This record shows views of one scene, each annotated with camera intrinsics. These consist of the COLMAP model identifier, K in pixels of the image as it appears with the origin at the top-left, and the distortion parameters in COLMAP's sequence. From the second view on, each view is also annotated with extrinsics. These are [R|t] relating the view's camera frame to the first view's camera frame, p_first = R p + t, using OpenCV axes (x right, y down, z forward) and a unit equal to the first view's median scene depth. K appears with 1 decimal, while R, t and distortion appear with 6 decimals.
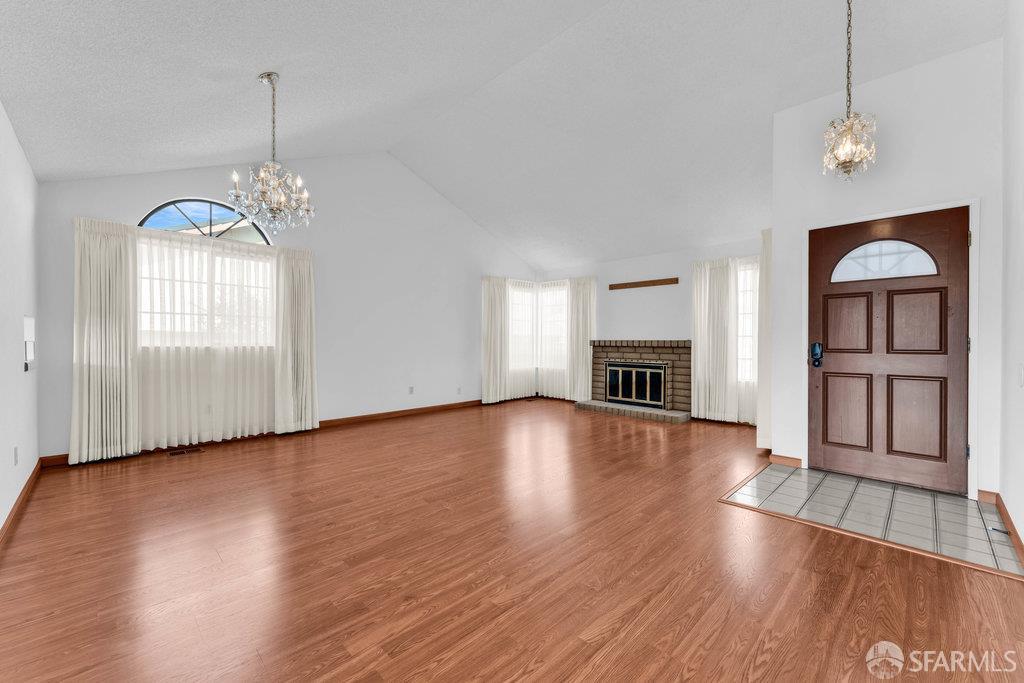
lens RADIAL K [[406.6, 0, 515.5], [0, 406.6, 339.5], [0, 0, 1]] dist [-0.002908, -0.000312]
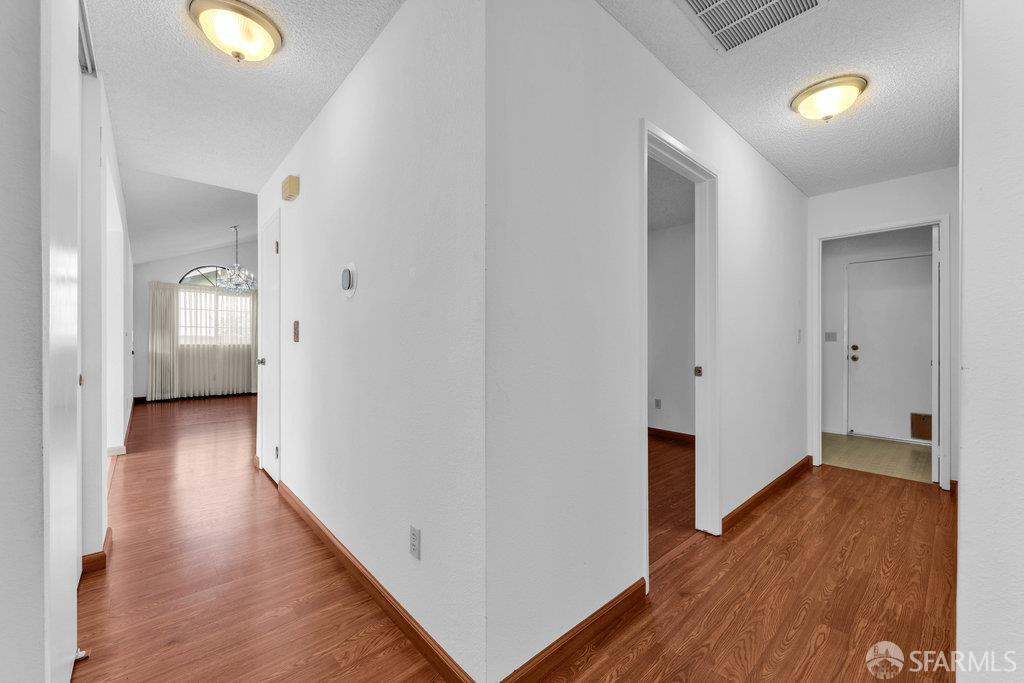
lens RADIAL K [[406.6, 0, 515.5], [0, 406.6, 339.5], [0, 0, 1]] dist [-0.002908, -0.000312]
pose [[0.998821, 0.000200, -0.048535, 0.745971], [-0.000371, 0.999994, -0.003501, 0.000648], [0.048534, 0.003515, 0.998815, -0.830836]]
